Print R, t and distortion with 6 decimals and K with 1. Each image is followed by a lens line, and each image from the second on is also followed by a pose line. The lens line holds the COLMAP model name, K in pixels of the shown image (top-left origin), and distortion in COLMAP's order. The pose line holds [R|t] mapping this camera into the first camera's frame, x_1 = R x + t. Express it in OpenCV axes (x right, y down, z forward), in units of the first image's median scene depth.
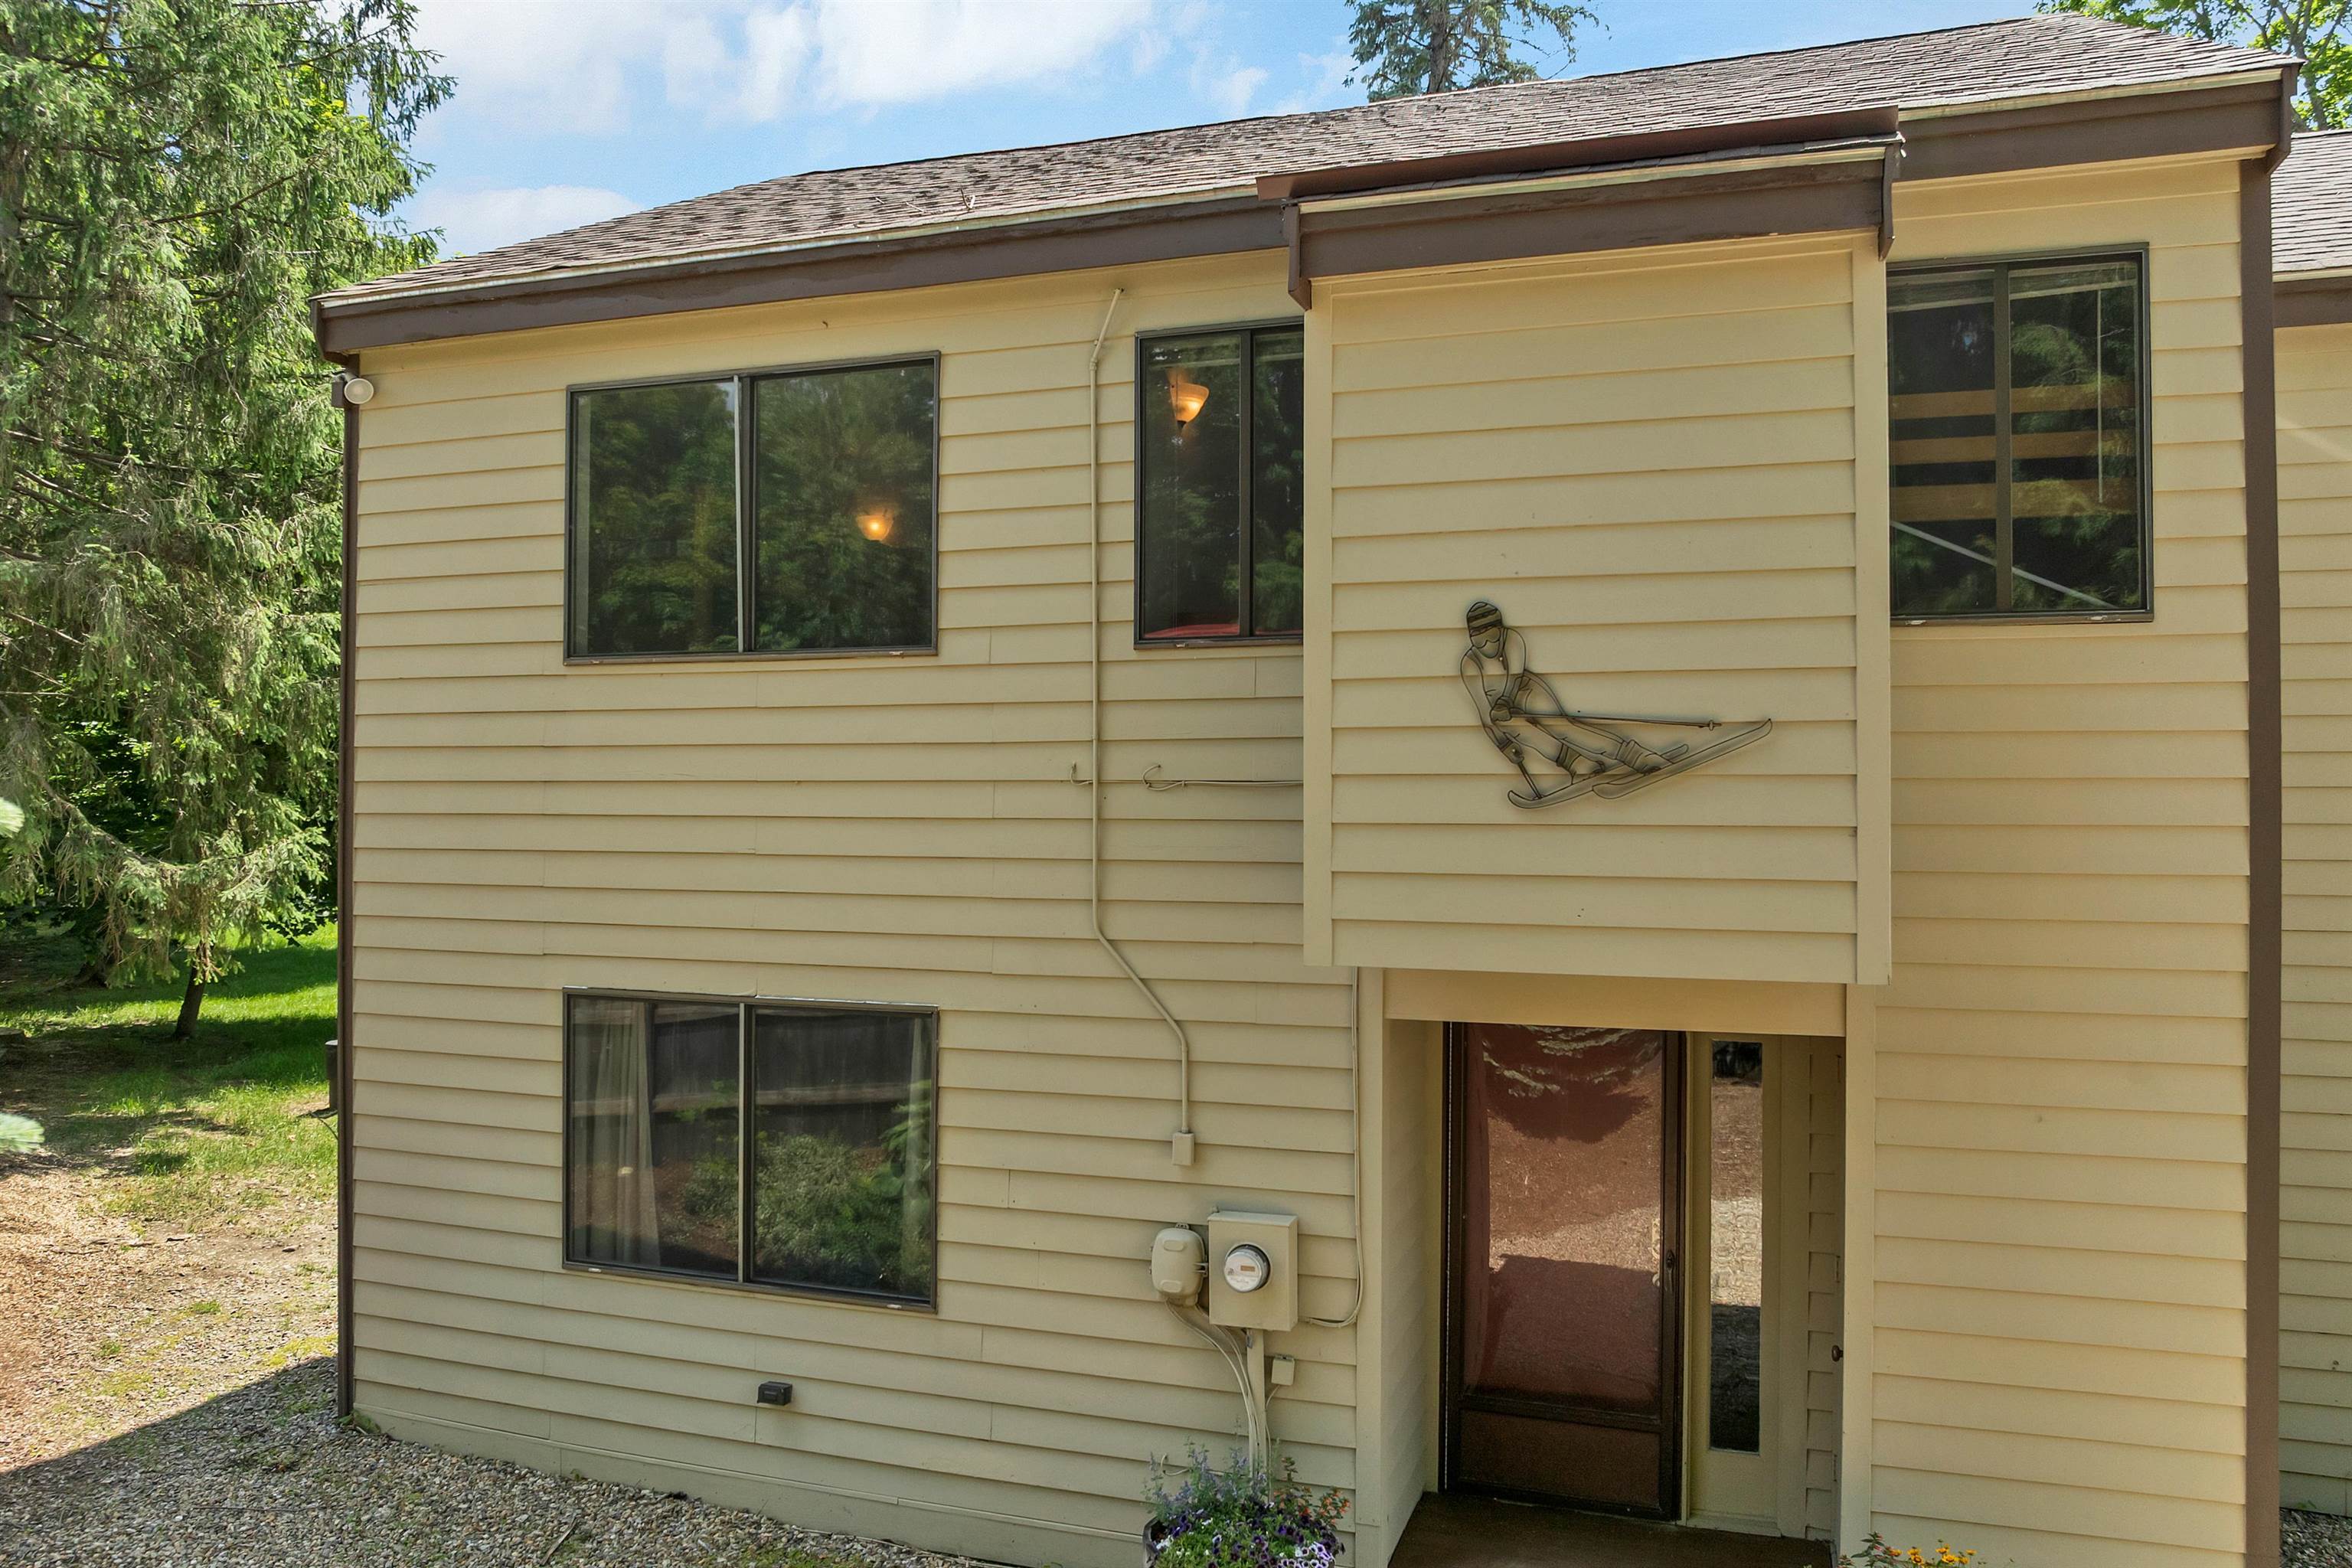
lens RADIAL K [[1685.0, 0, 1184.1], [0, 1685.0, 782.7], [0, 0, 1]] dist [-0.041624, 0.000958]
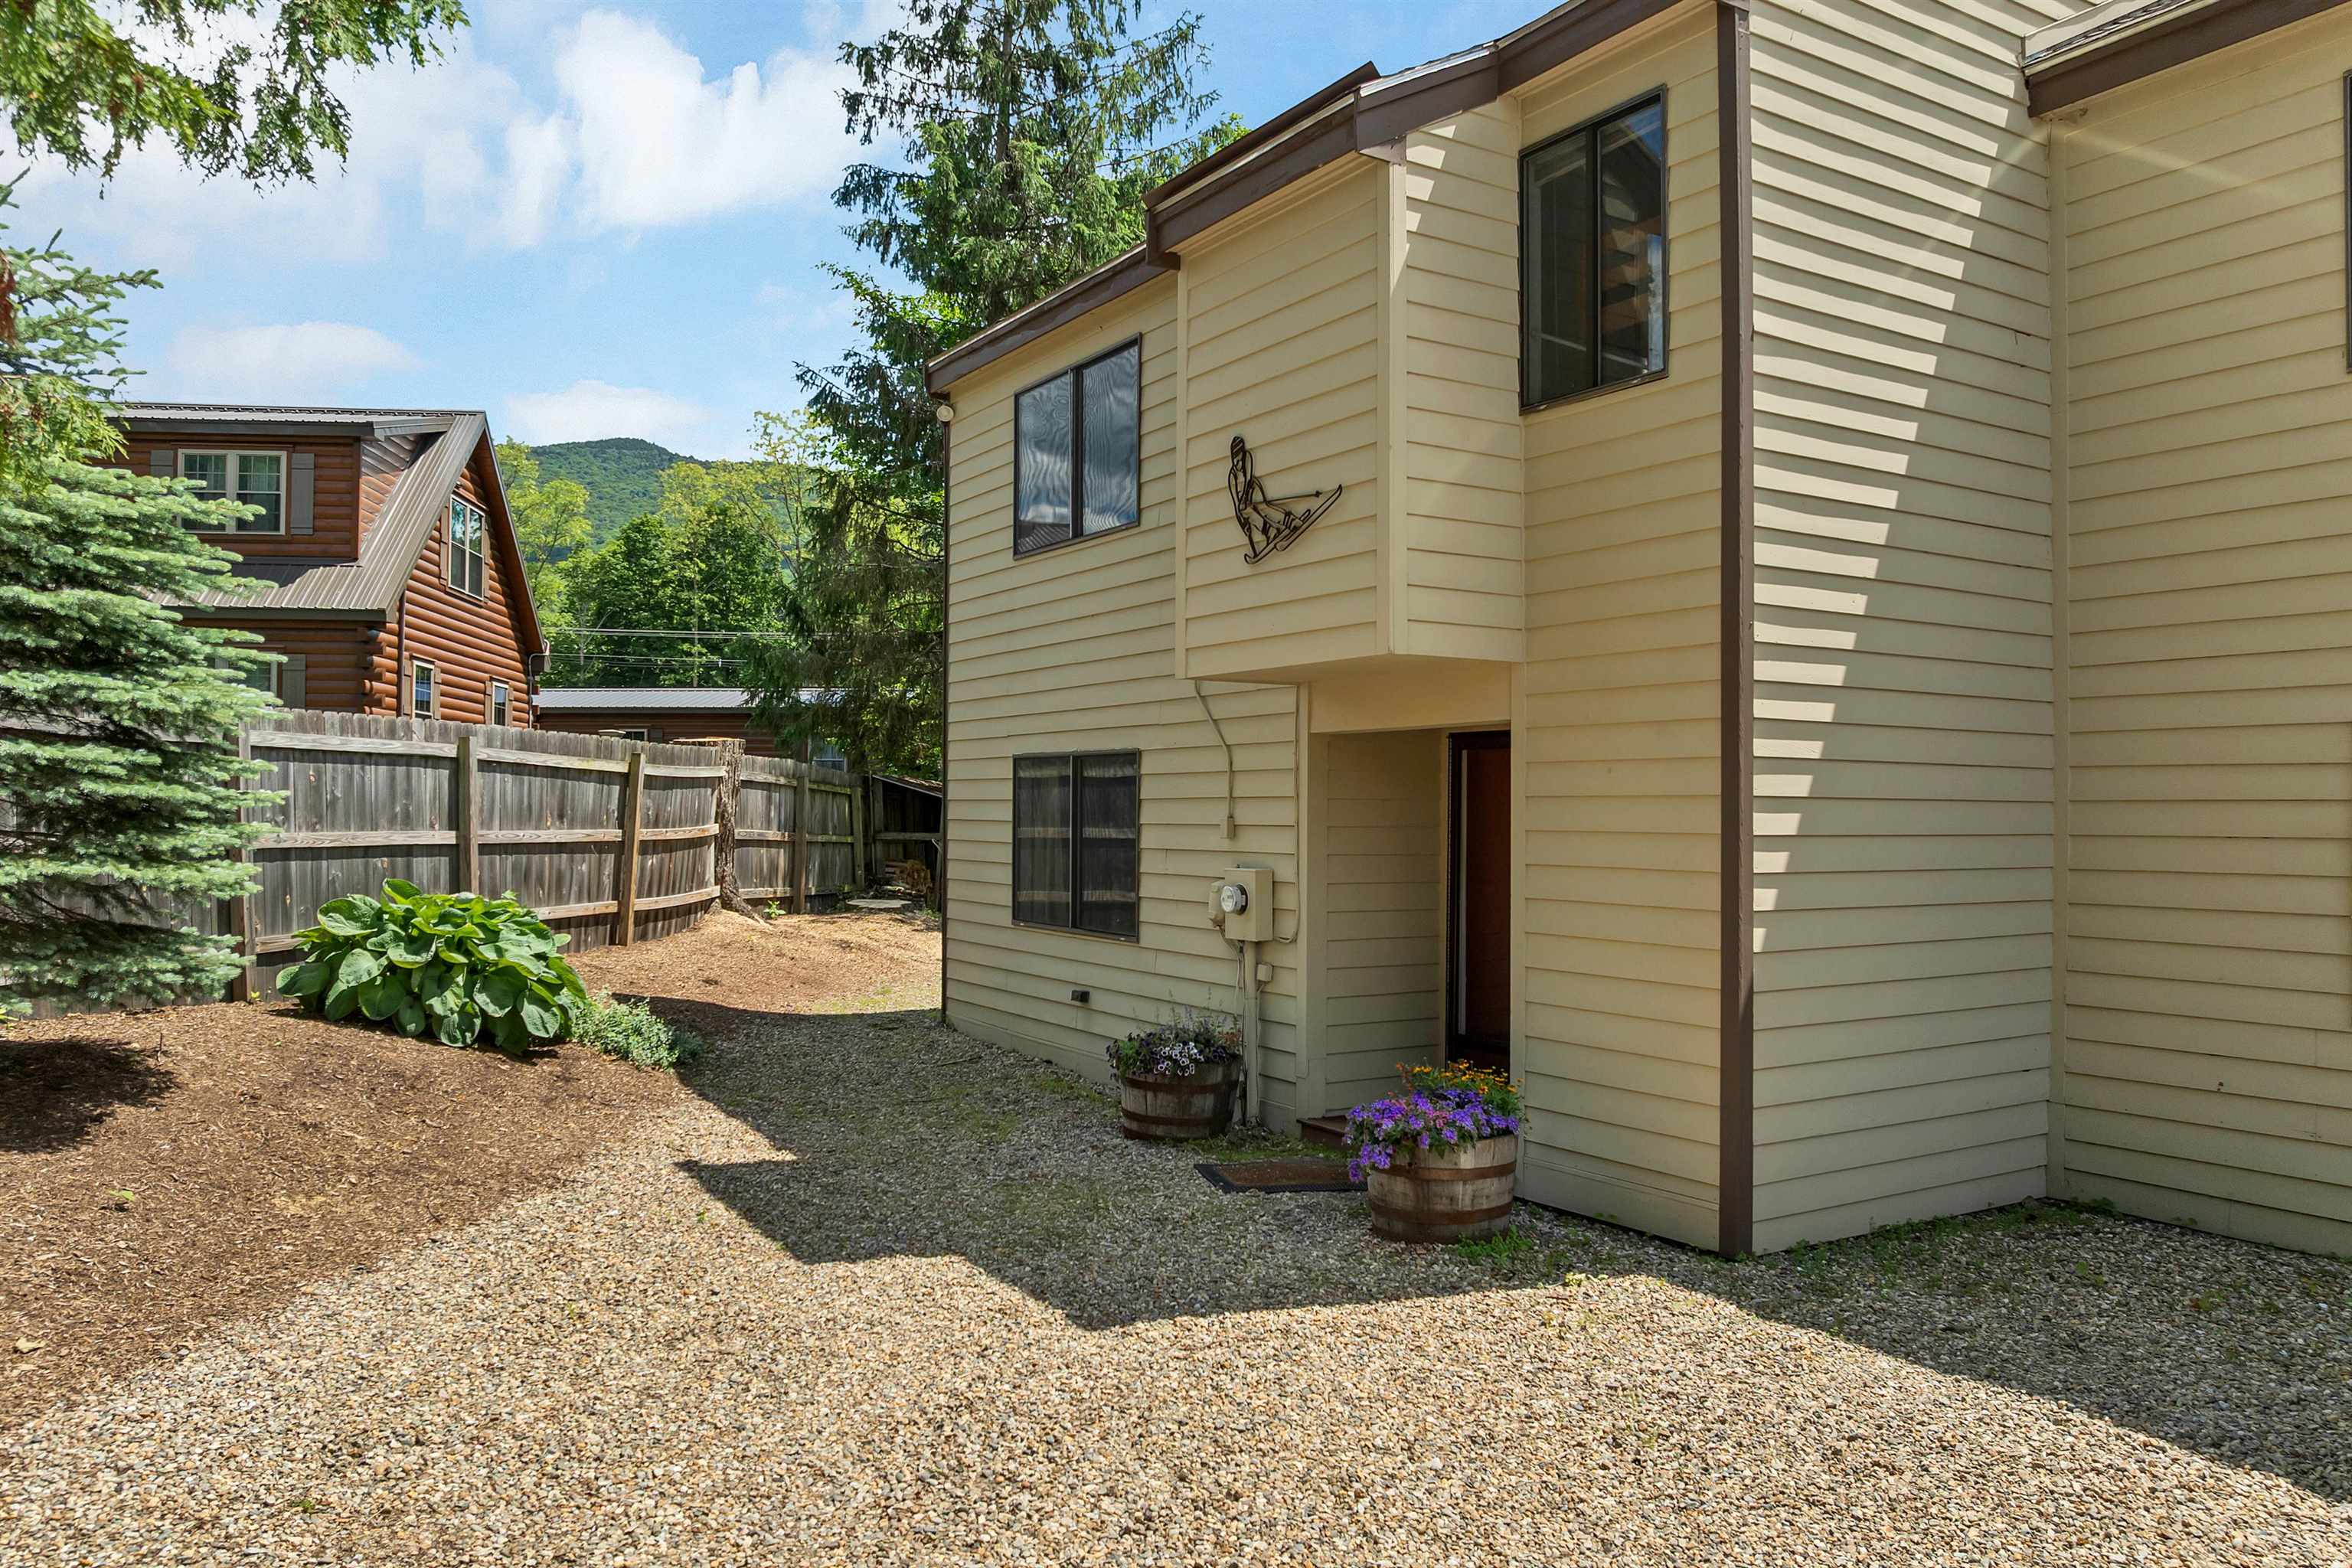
lens RADIAL K [[1685.0, 0, 1184.1], [0, 1685.0, 782.7], [0, 0, 1]] dist [-0.041624, 0.000958]
pose [[0.768885, -0.010888, -0.639295, 1.100514], [0.007901, 0.999940, -0.007527, 0.219054], [0.639338, 0.000736, 0.768925, -0.230717]]
